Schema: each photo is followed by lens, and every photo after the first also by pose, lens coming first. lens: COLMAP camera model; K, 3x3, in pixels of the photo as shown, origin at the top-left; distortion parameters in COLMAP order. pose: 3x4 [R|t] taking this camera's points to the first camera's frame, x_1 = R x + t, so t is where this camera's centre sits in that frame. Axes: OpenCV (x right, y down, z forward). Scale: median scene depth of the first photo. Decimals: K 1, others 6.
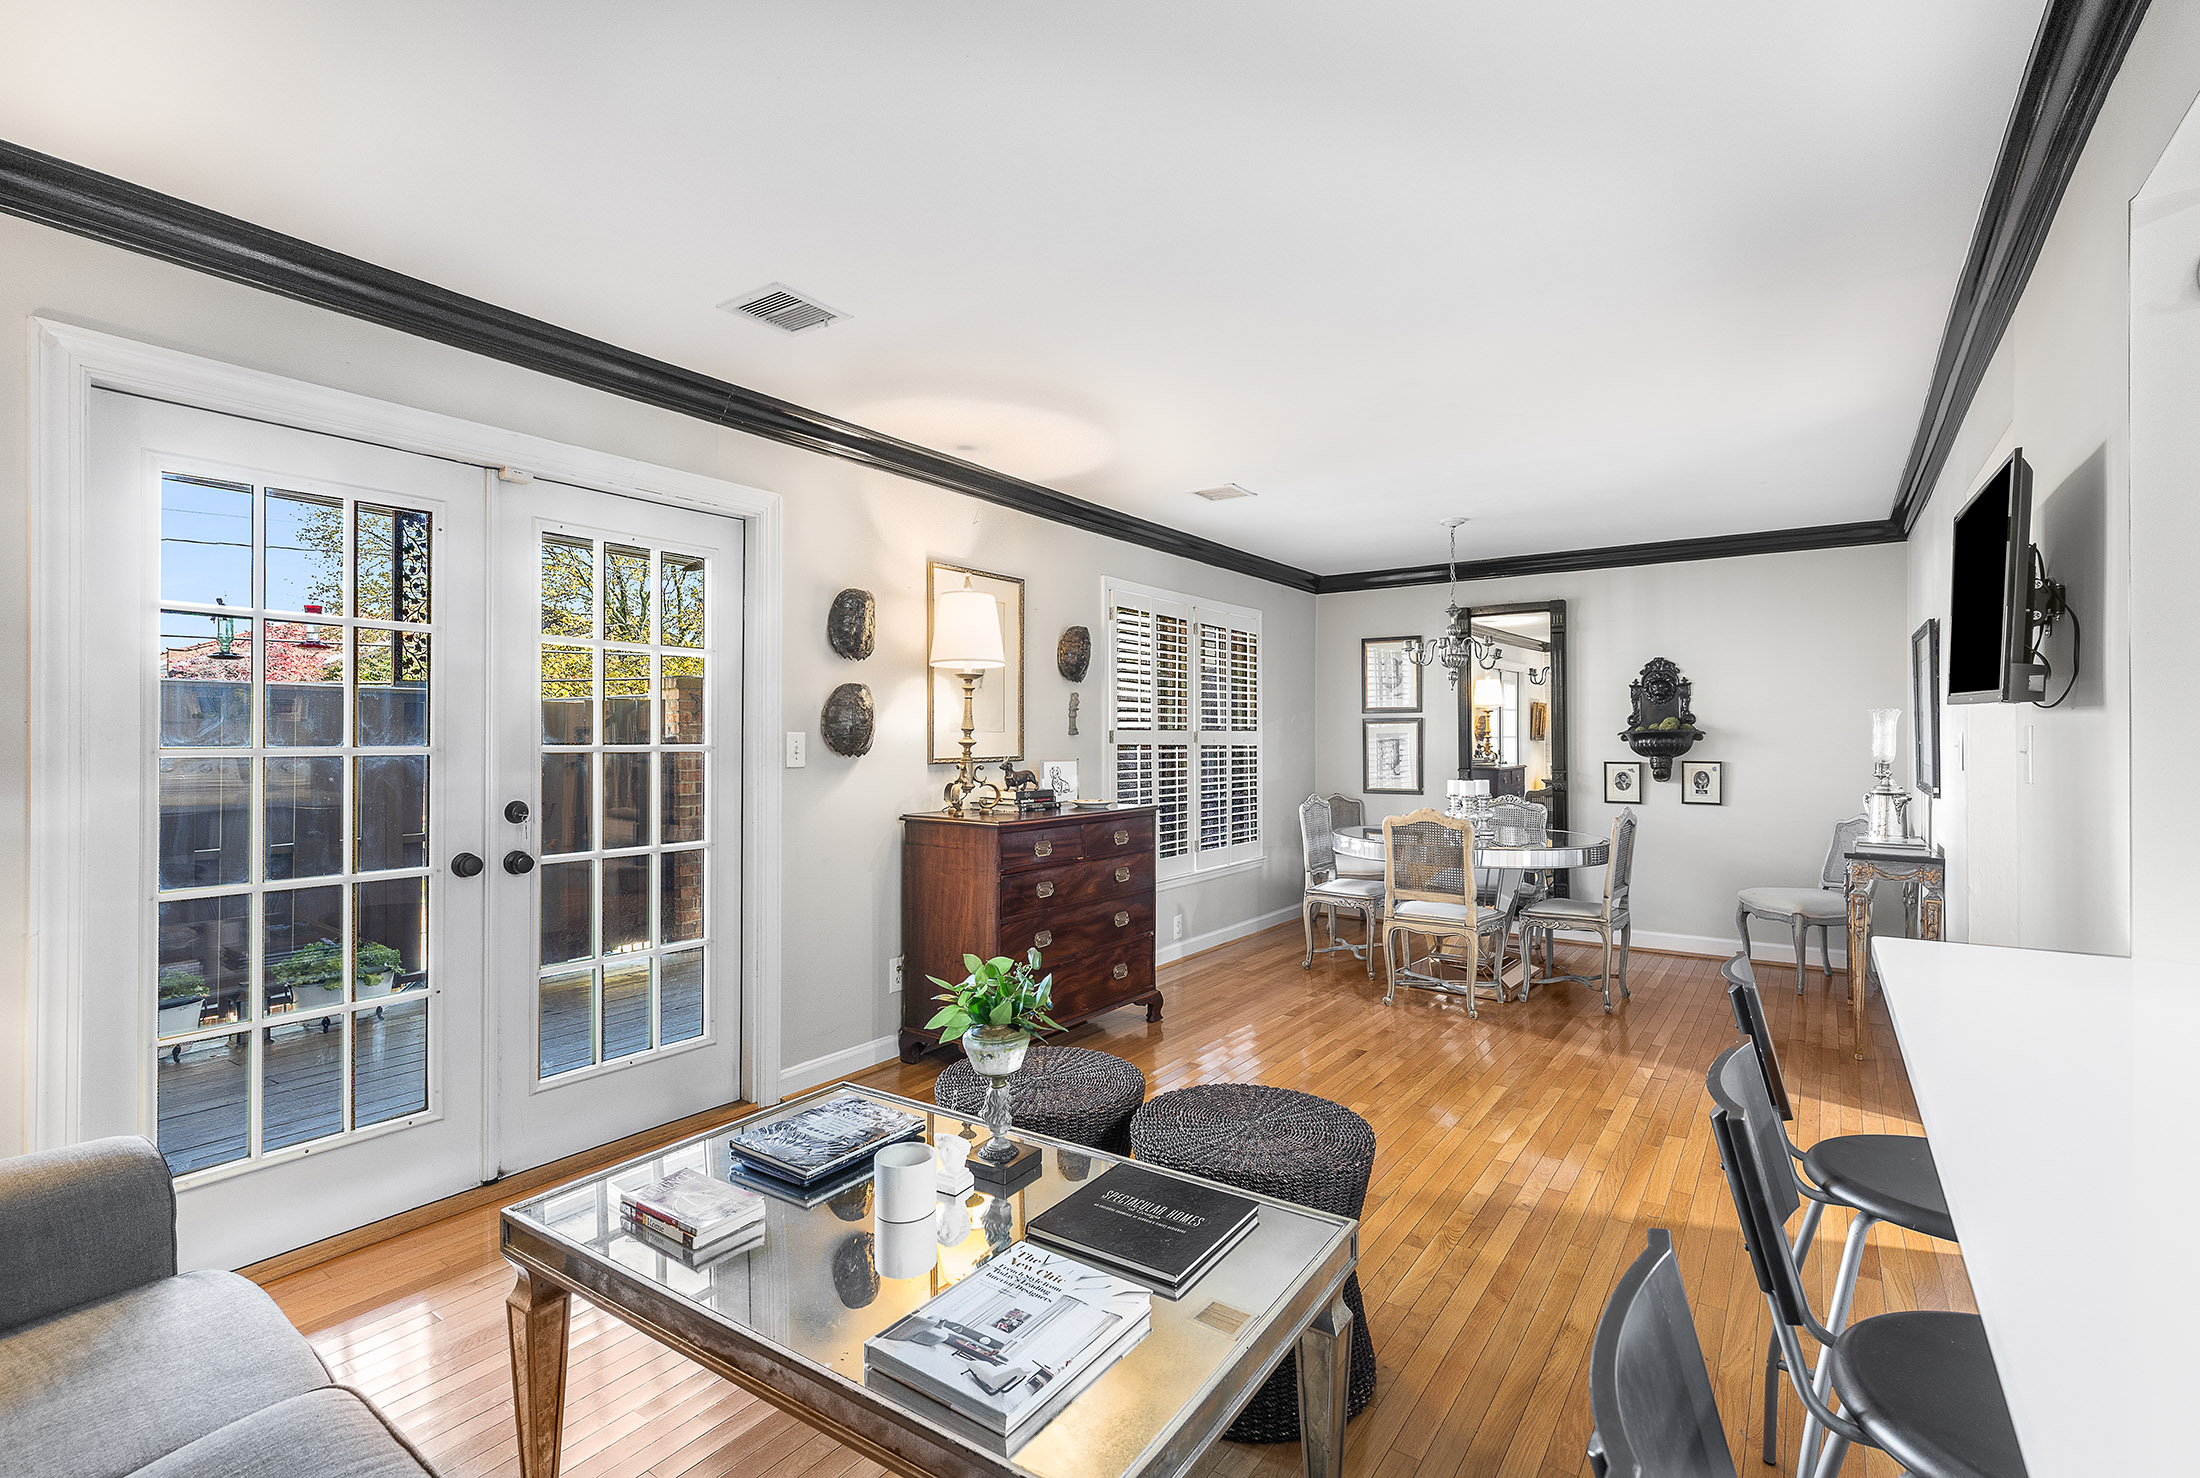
lens RADIAL K [[1003.5, 0, 1100.0], [0, 1003.5, 739.0], [0, 0, 1]] dist [0.003321, 0.000113]
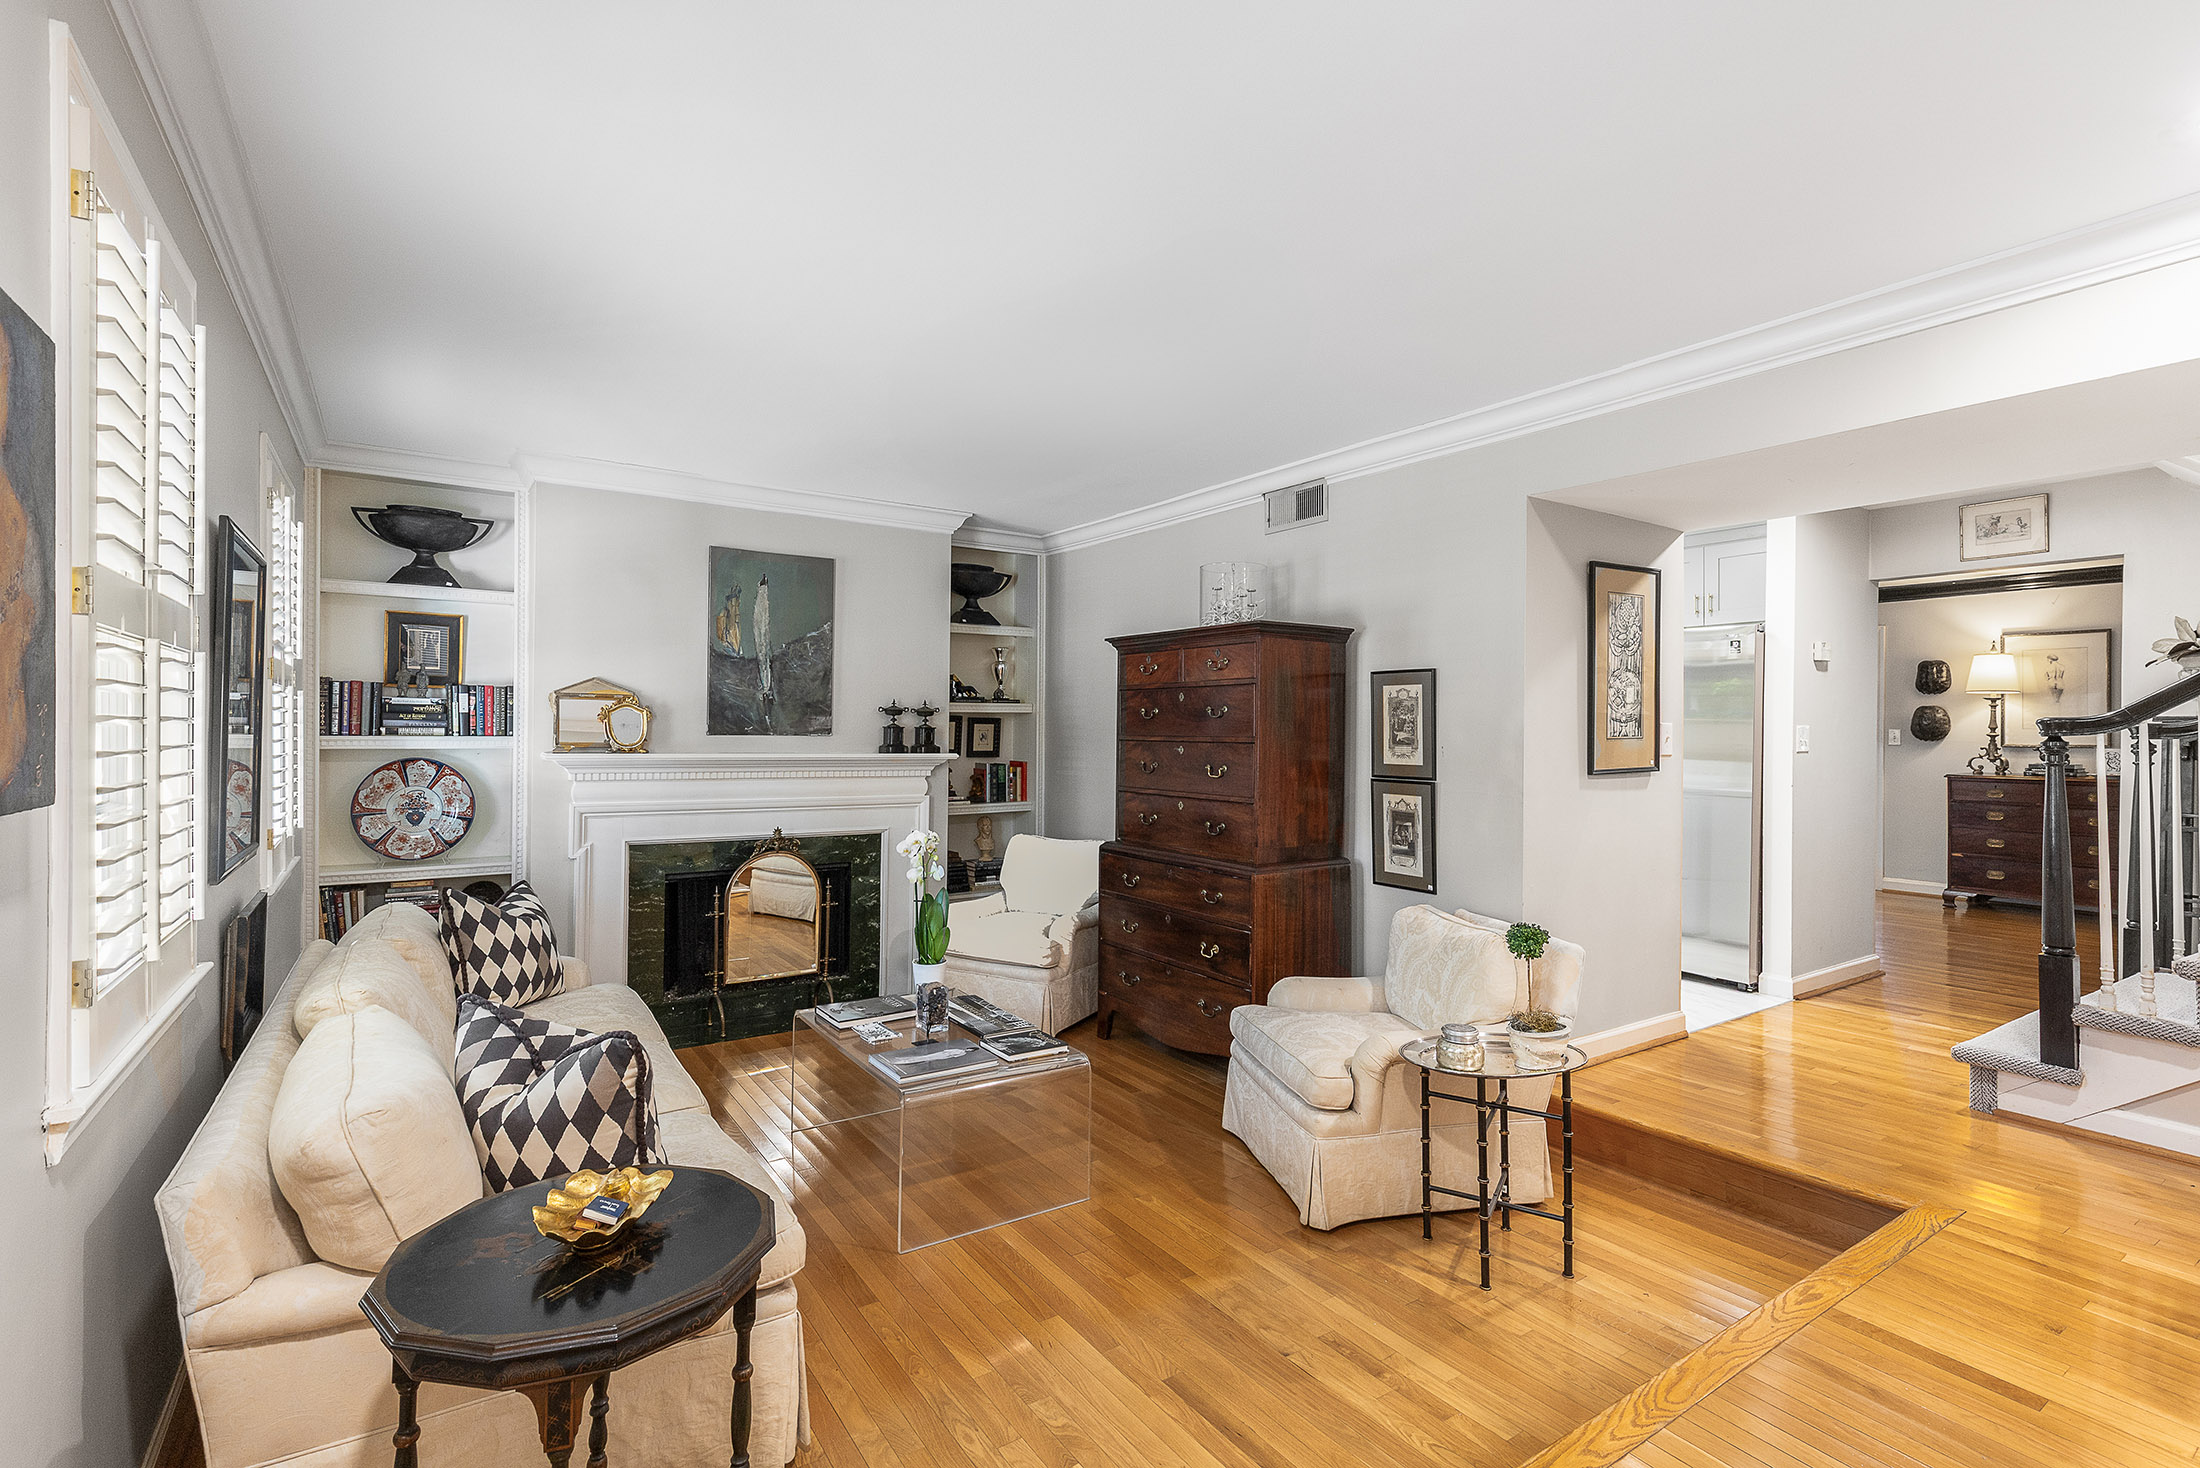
lens RADIAL K [[1012.4, 0, 1100.2], [0, 1012.4, 728.6], [0, 0, 1]] dist [0.009250, -0.000612]
pose [[-0.364862, -0.004267, -0.931052, 1.632536], [-0.007908, 0.999968, -0.001483, 0.005833], [0.931028, 0.006822, -0.364884, 0.118115]]
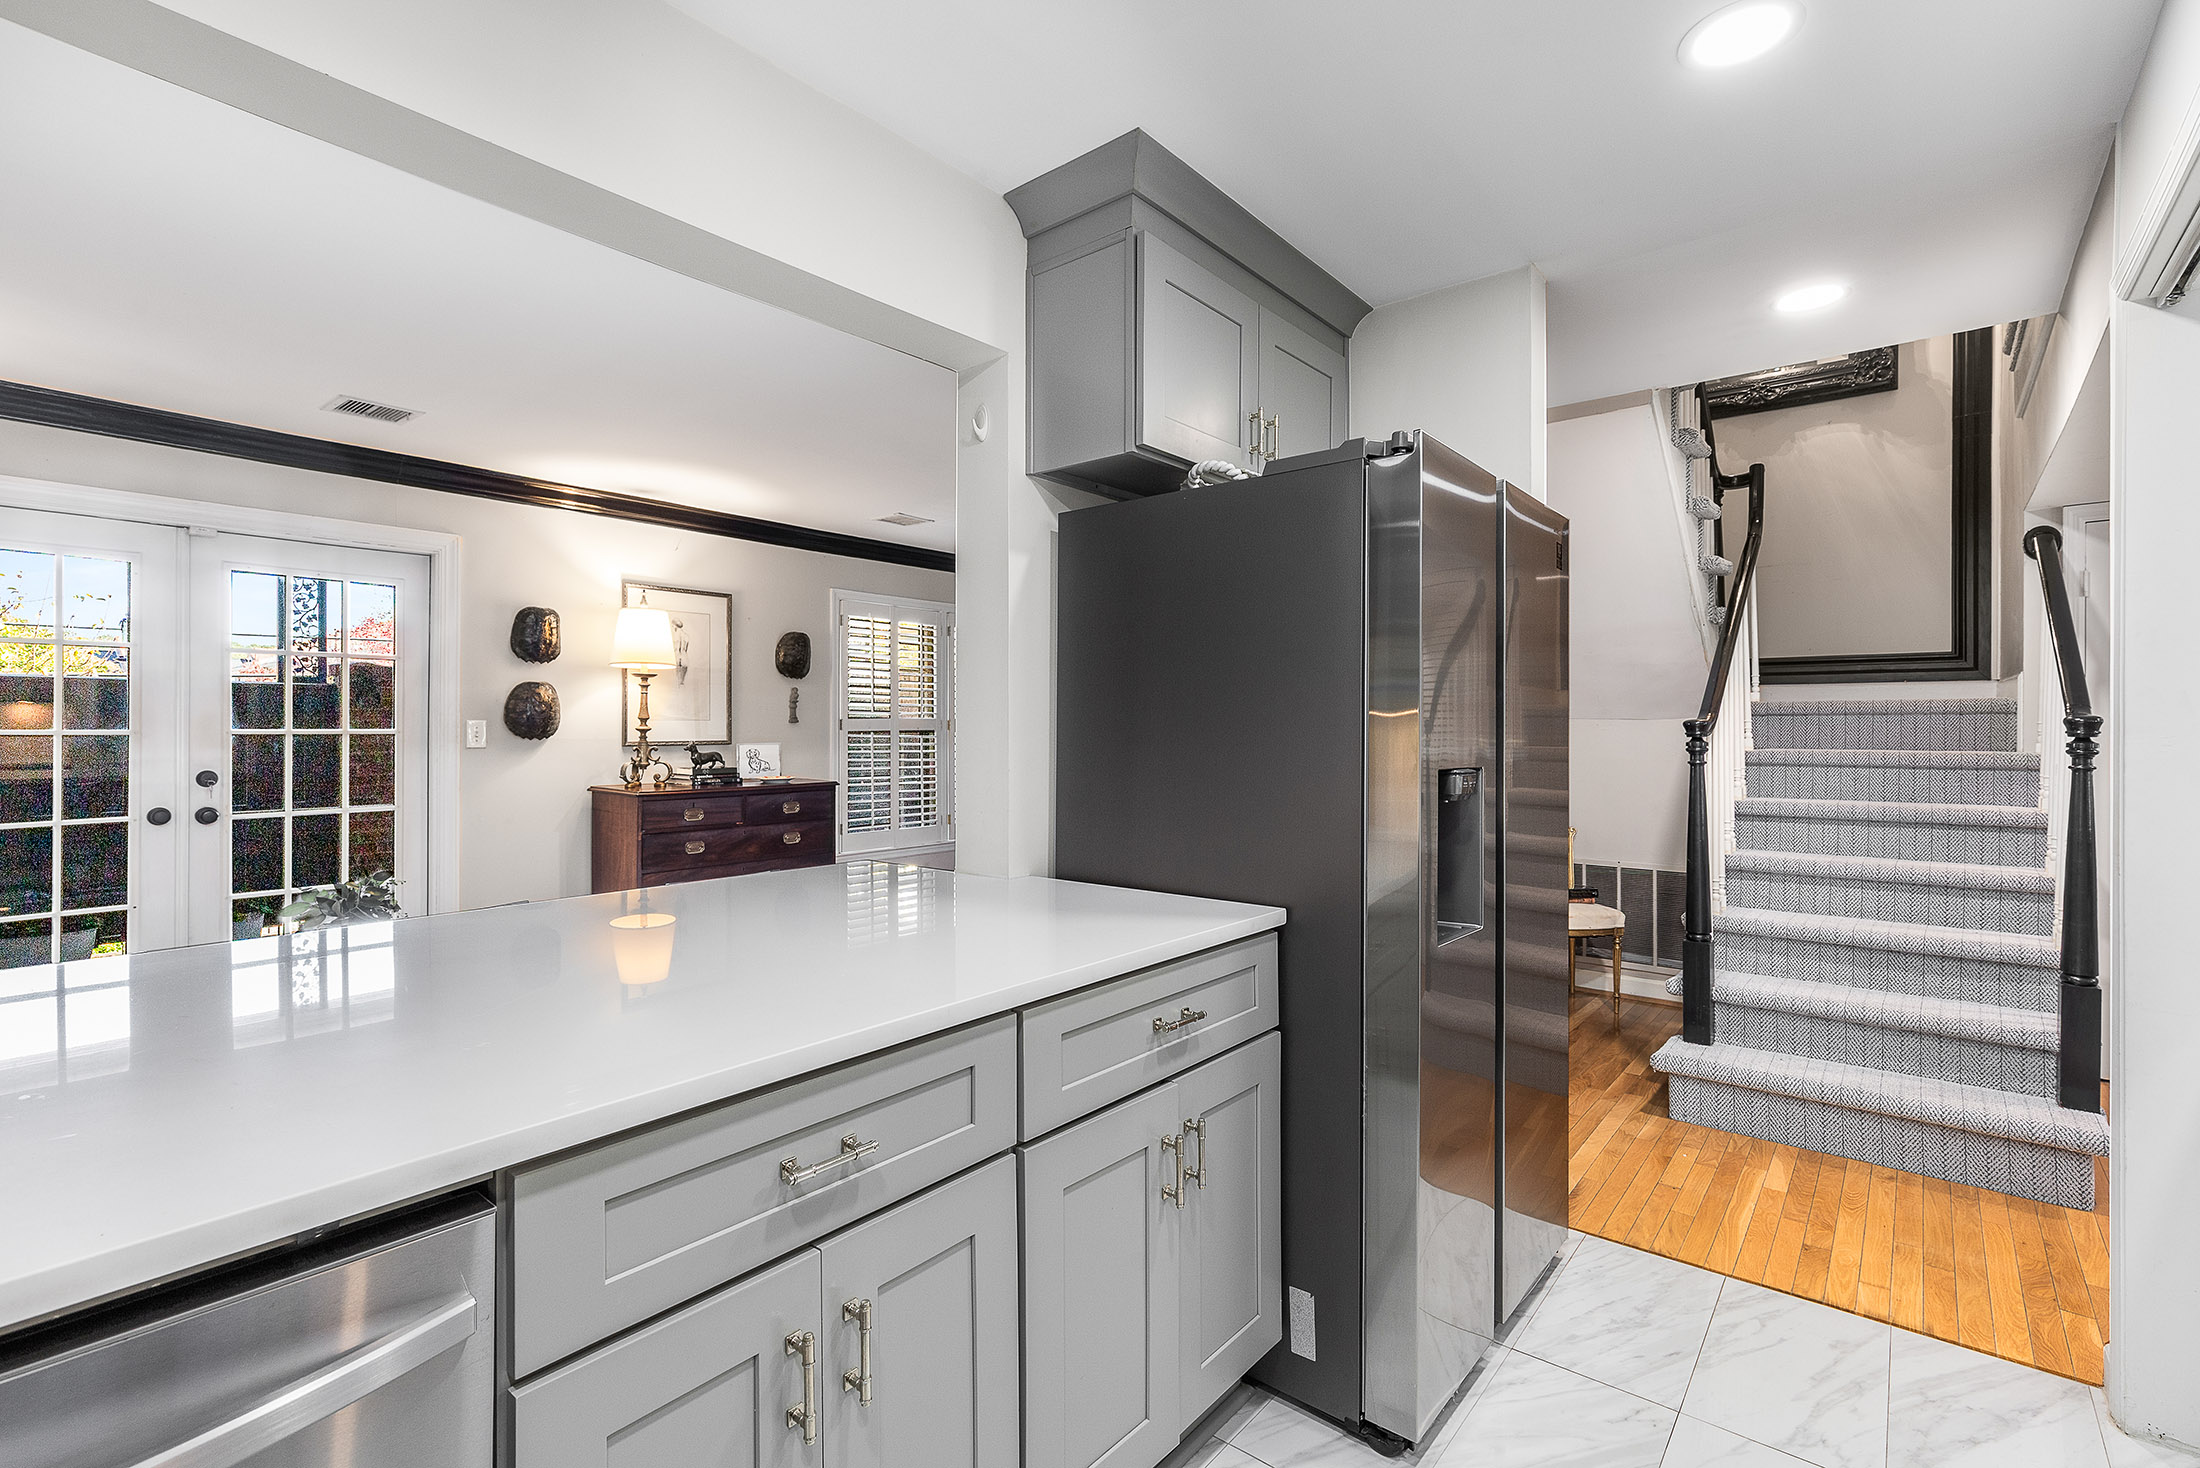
lens RADIAL K [[993.5, 0, 1106.1], [0, 993.5, 725.5], [0, 0, 1]] dist [0.004218, -0.000354]
pose [[0.996857, 0.002314, -0.079188, 0.397658], [-0.002470, 0.999995, -0.001877, 0.000117], [0.079184, 0.002066, 0.996858, -0.133698]]
